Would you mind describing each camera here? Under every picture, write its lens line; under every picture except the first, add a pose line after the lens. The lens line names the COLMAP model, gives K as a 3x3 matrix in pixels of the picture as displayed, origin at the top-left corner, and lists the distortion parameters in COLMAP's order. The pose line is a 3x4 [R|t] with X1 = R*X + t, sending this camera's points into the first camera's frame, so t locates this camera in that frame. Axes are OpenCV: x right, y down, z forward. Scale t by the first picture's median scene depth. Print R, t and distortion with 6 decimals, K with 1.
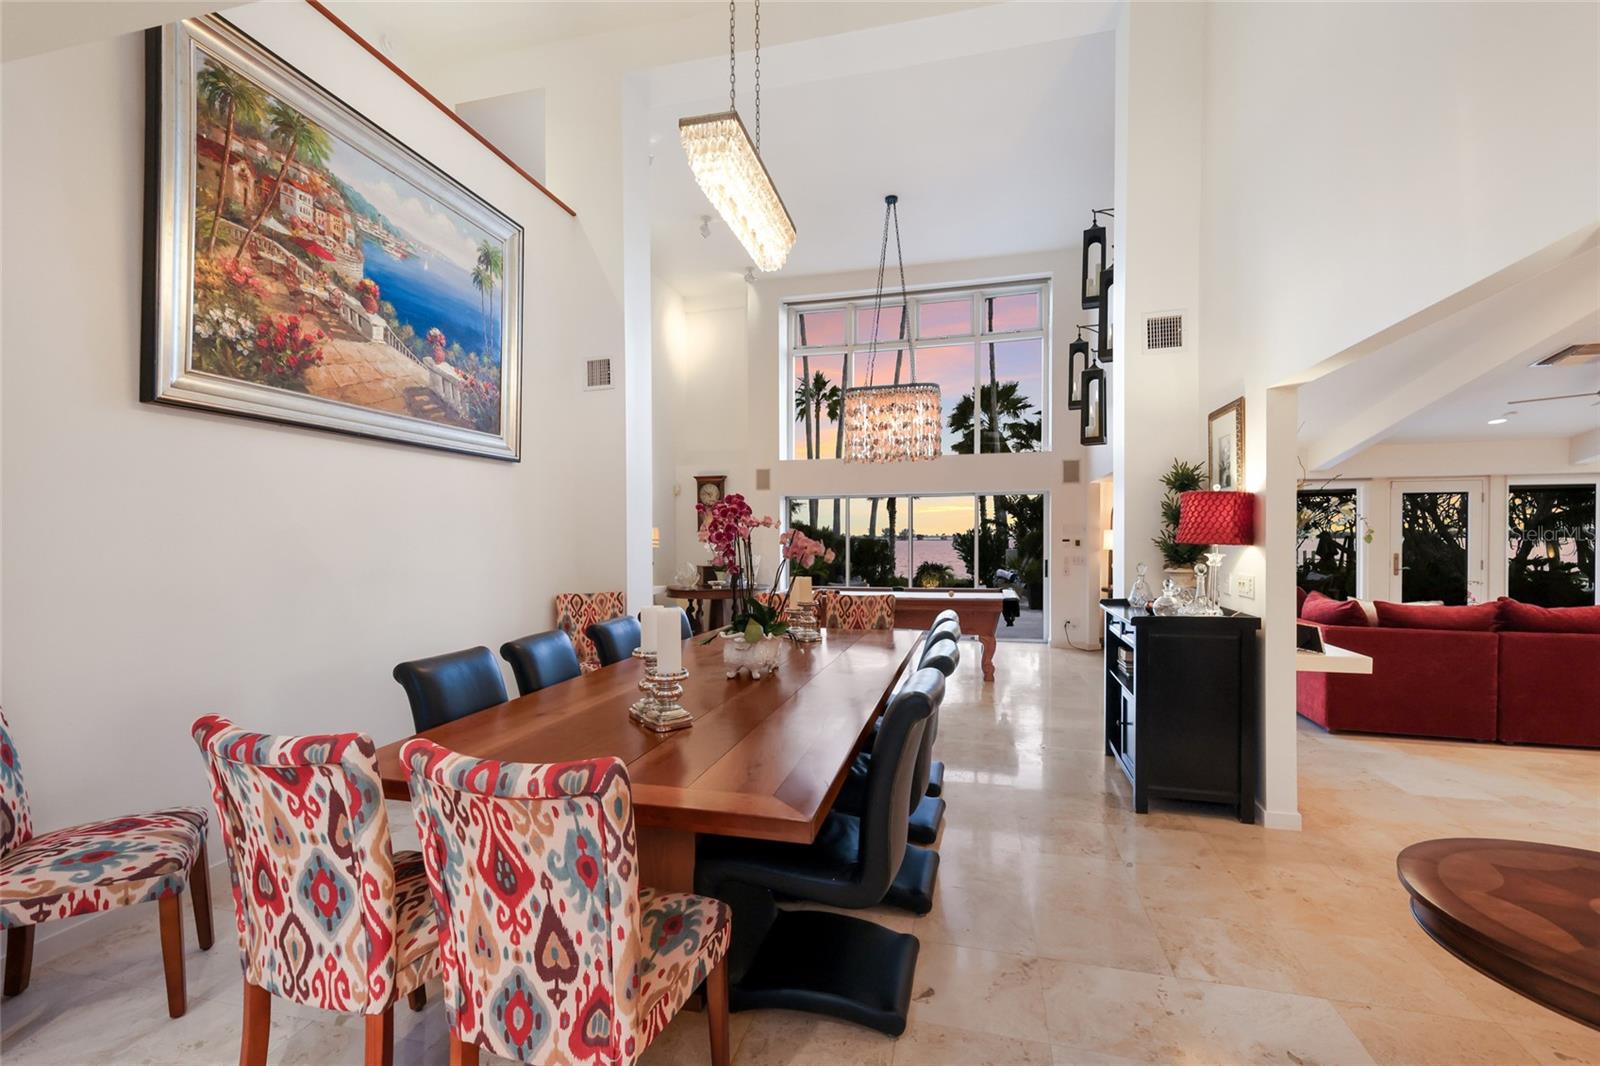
lens RADIAL K [[700.8, 0, 795.3], [0, 700.8, 554.5], [0, 0, 1]] dist [0.003518, -0.000749]
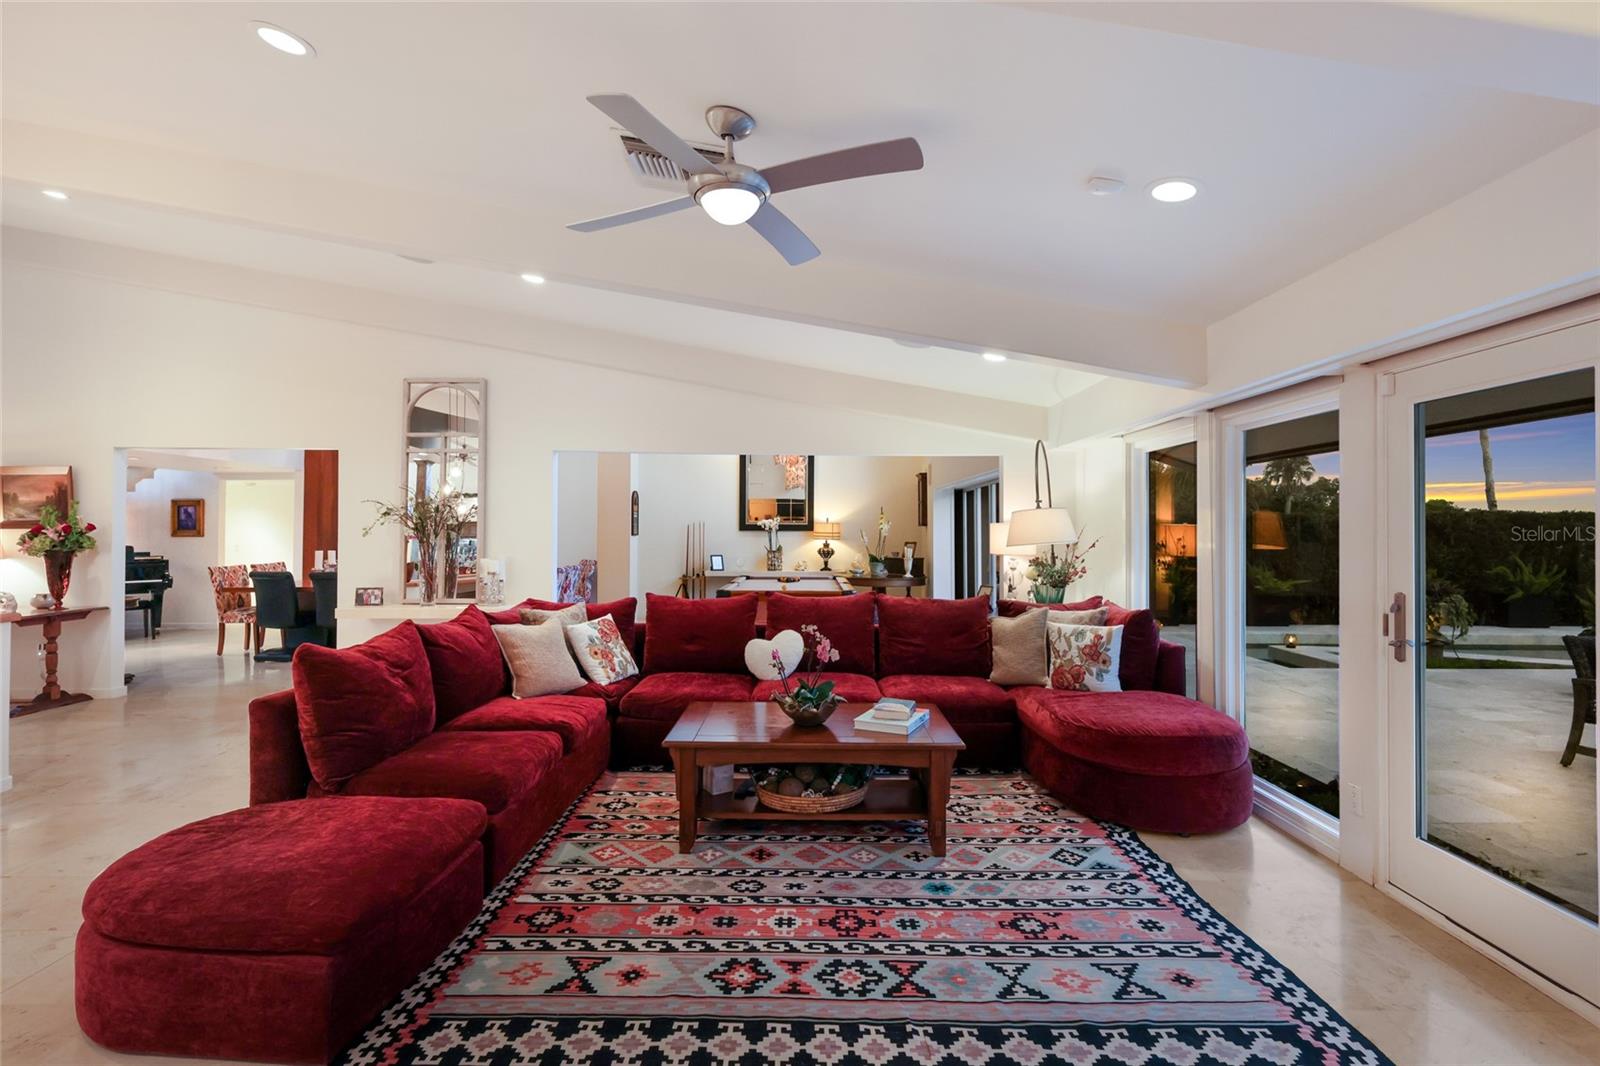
lens RADIAL K [[751.4, 0, 803.7], [0, 751.4, 523.5], [0, 0, 1]] dist [0.004277, 0.000447]
pose [[0.253557, -0.003961, -0.967312, 2.848692], [-0.027090, 0.999570, -0.011194, -0.056246], [0.966941, 0.029043, 0.253340, 1.648569]]
